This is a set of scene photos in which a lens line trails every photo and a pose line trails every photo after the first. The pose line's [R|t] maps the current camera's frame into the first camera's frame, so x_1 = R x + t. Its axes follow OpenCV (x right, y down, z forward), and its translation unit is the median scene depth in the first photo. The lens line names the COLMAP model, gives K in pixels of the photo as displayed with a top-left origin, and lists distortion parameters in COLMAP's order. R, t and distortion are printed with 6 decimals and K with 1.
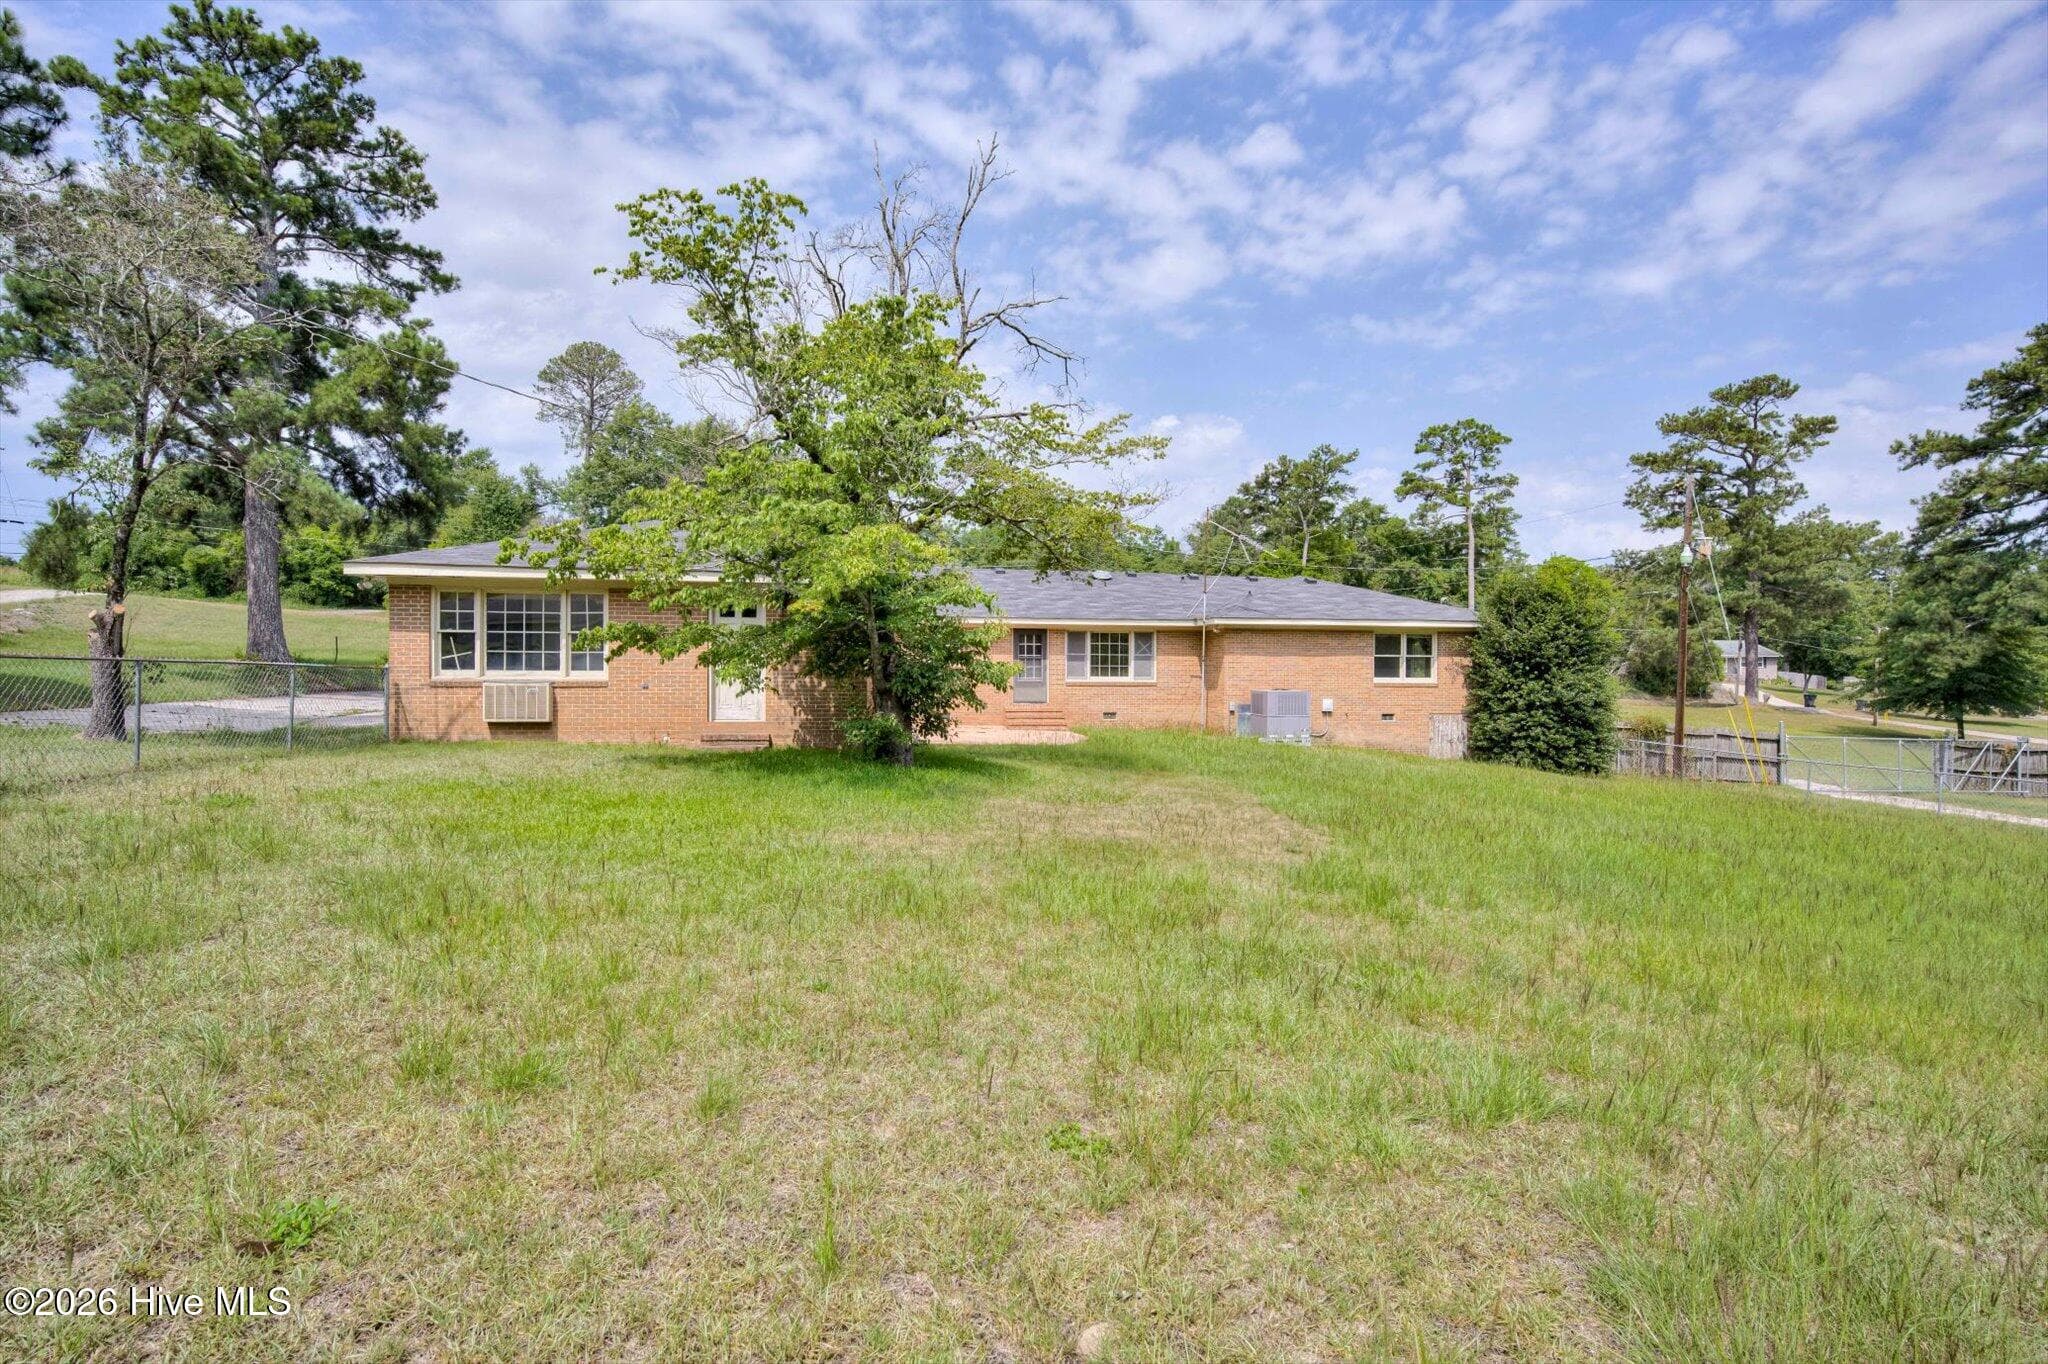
lens RADIAL K [[1012.7, 0, 1024.0], [0, 1012.7, 682.0], [0, 0, 1]] dist [-0.022917, 0.000119]
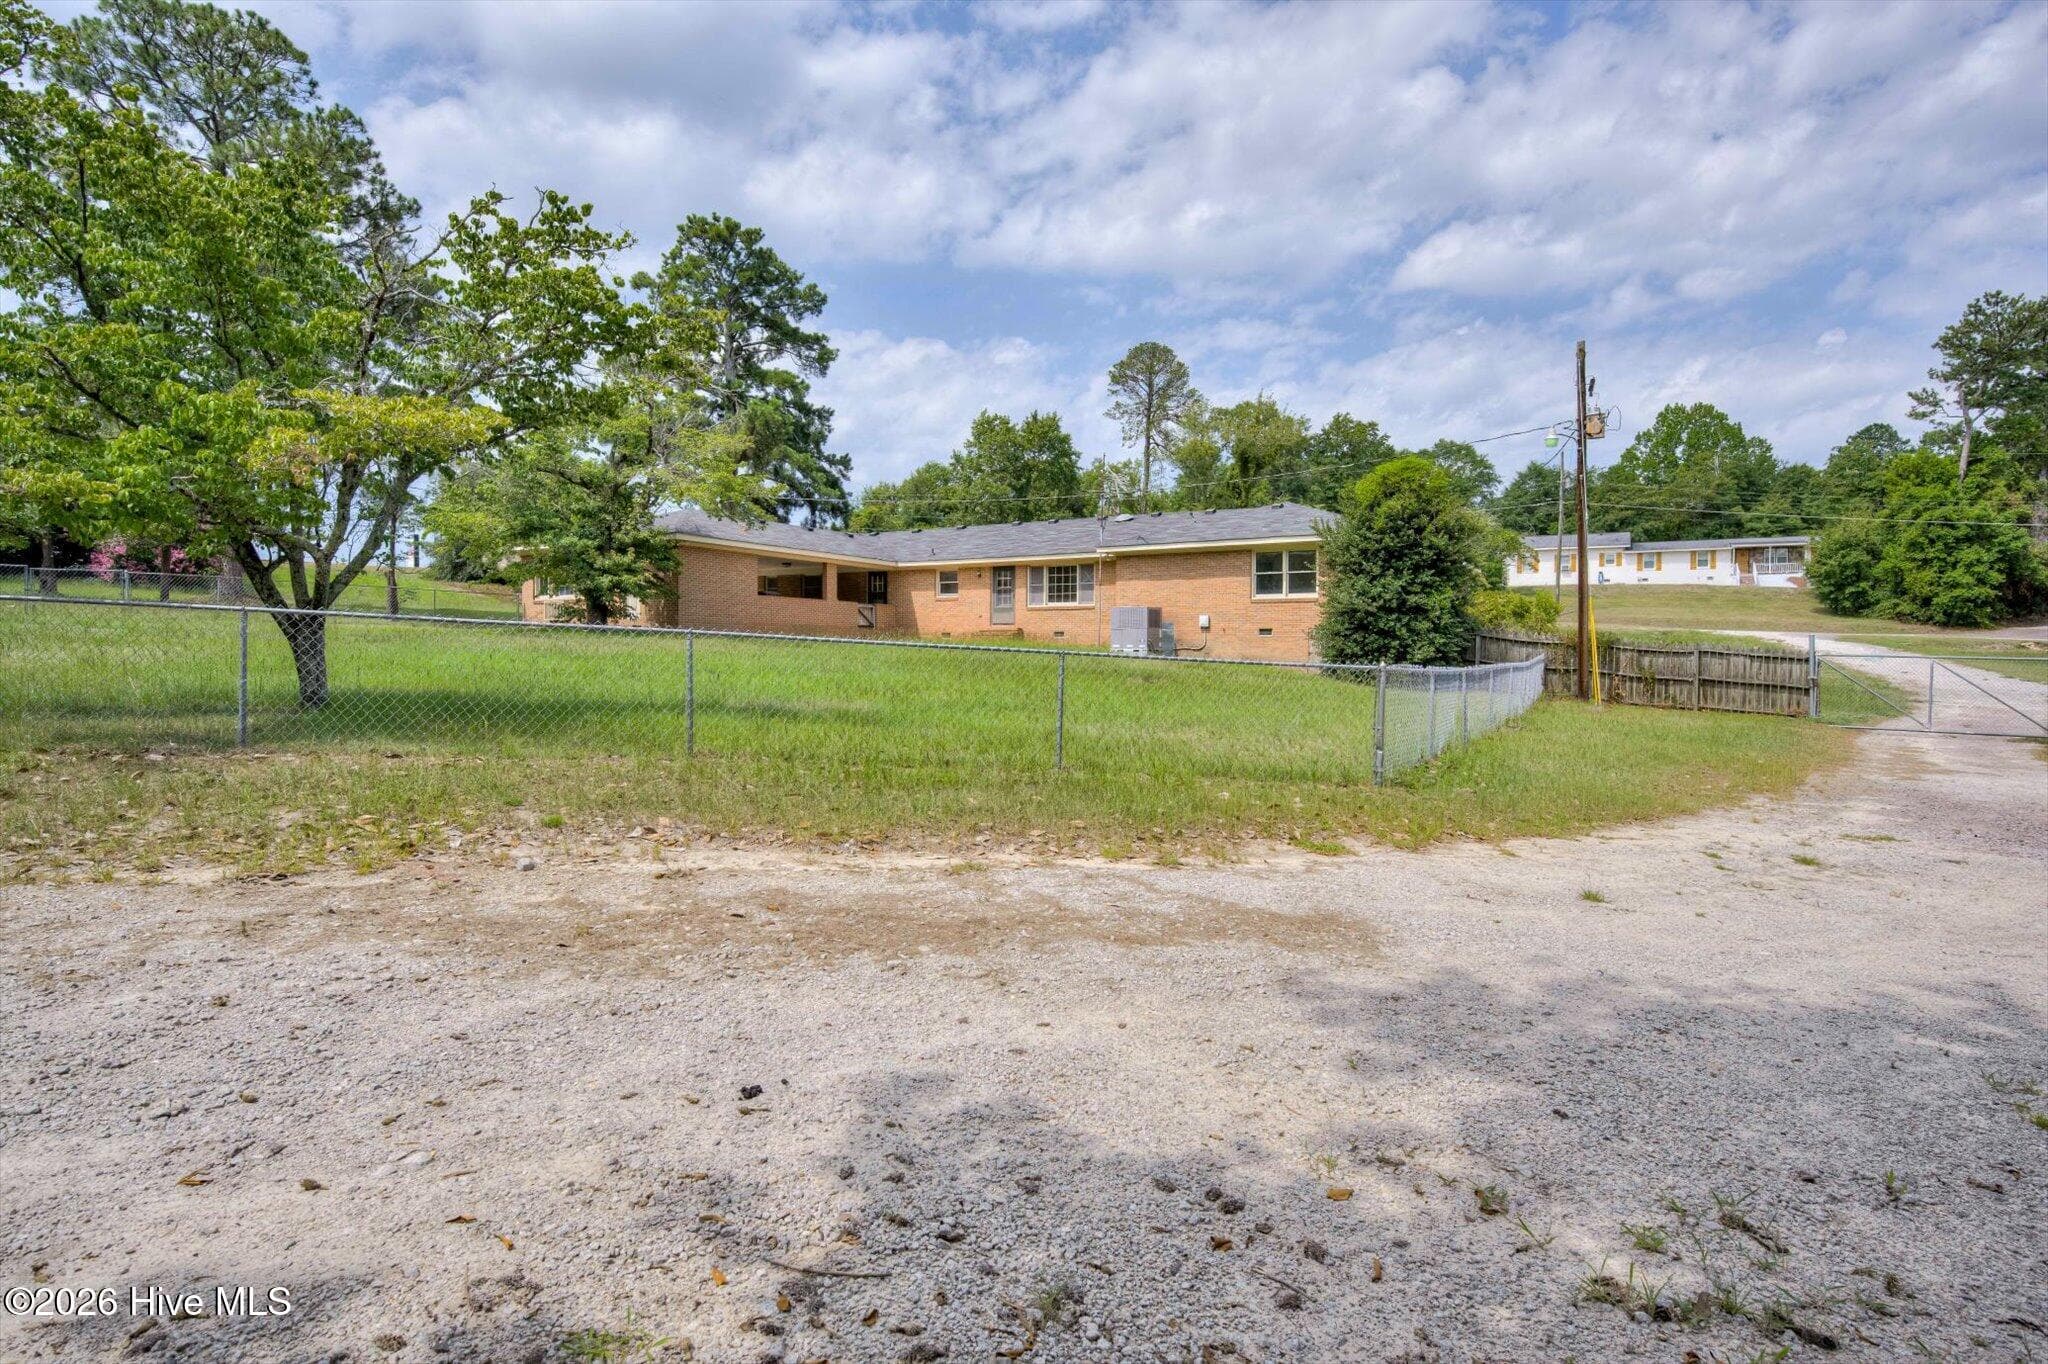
lens RADIAL K [[1060.6, 0, 1024.0], [0, 1060.6, 682.0], [0, 0, 1]] dist [-0.008050, -0.000416]
pose [[0.753714, 0.016258, -0.657001, 0.887376], [-0.002182, 0.999750, 0.022236, 0.062142], [0.657198, -0.015326, 0.753562, 0.009746]]
